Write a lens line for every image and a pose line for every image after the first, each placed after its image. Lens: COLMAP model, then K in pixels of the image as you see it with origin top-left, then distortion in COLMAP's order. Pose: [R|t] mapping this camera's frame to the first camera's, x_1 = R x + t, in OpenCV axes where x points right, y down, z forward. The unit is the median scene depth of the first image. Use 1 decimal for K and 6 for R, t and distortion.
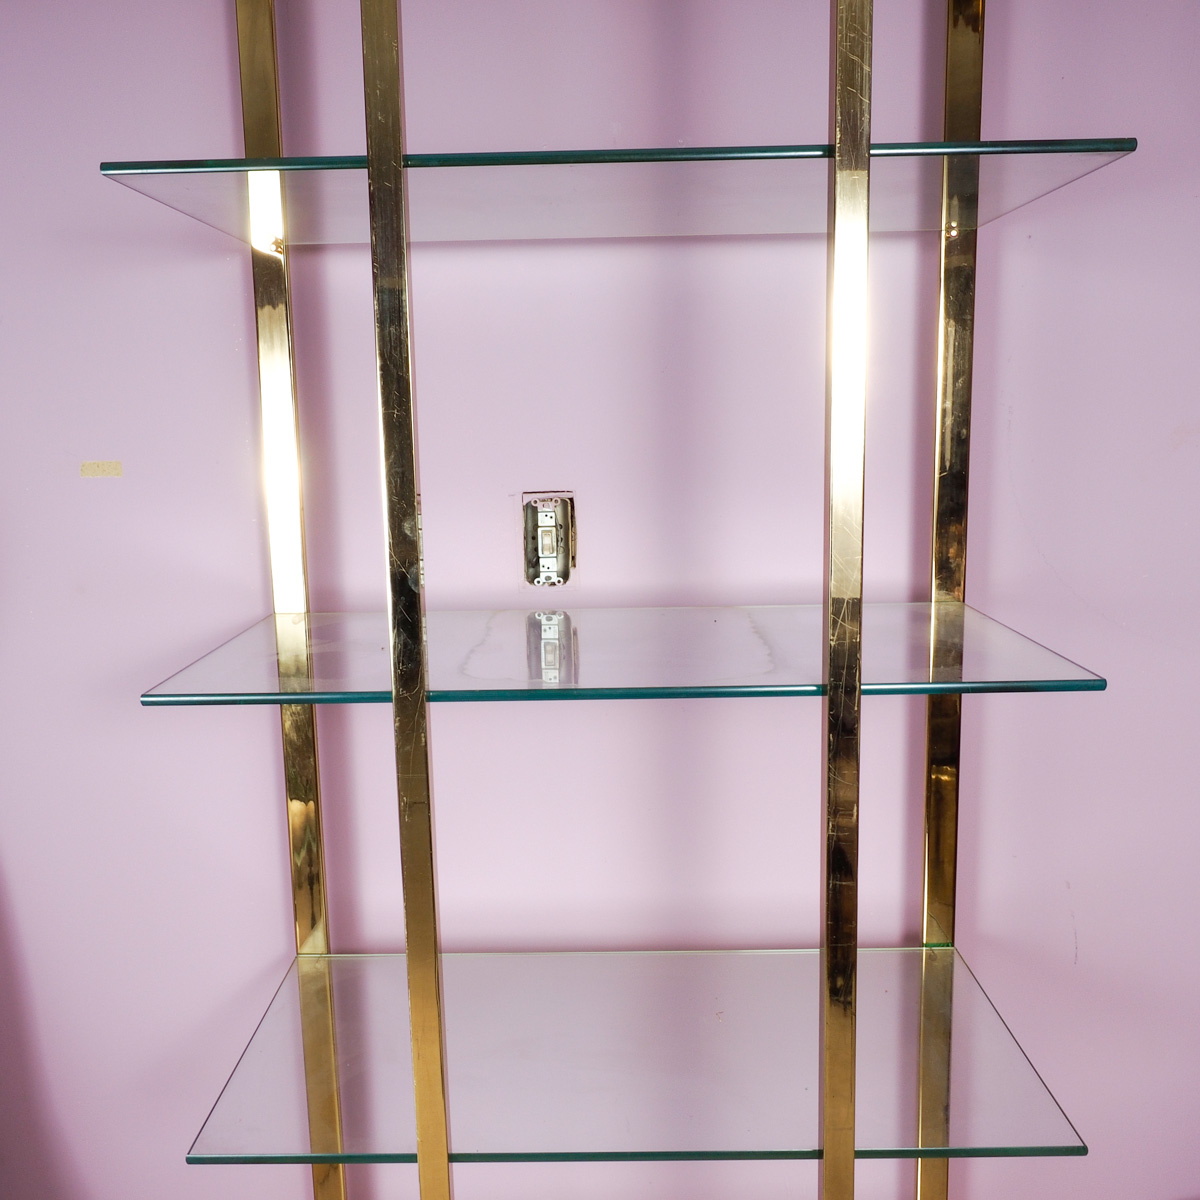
lens RADIAL K [[1194.5, 0, 566.2], [0, 1194.5, 624.1], [0, 0, 1]] dist [-0.025098, 0.000000]
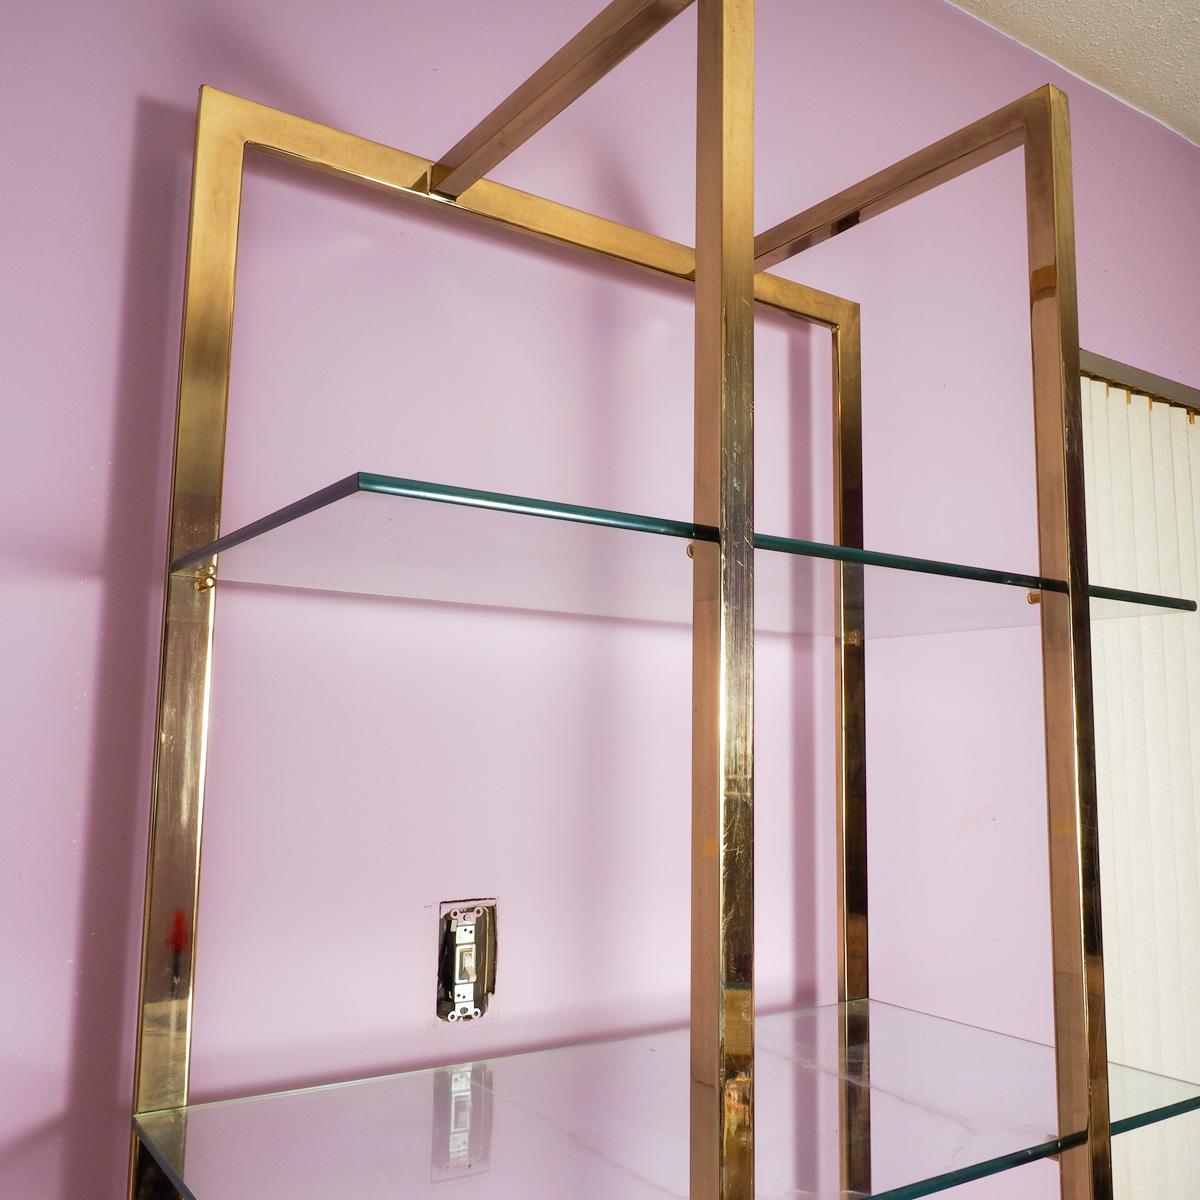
lens RADIAL K [[1141.2, 0, 594.6], [0, 1141.2, 599.5], [0, 0, 1]] dist [-0.012235, 0.000000]
pose [[0.811778, 0.104395, 0.574559, -0.413607], [0.068441, 0.960102, -0.271145, -0.090474], [-0.579942, 0.259433, 0.772245, 0.292841]]
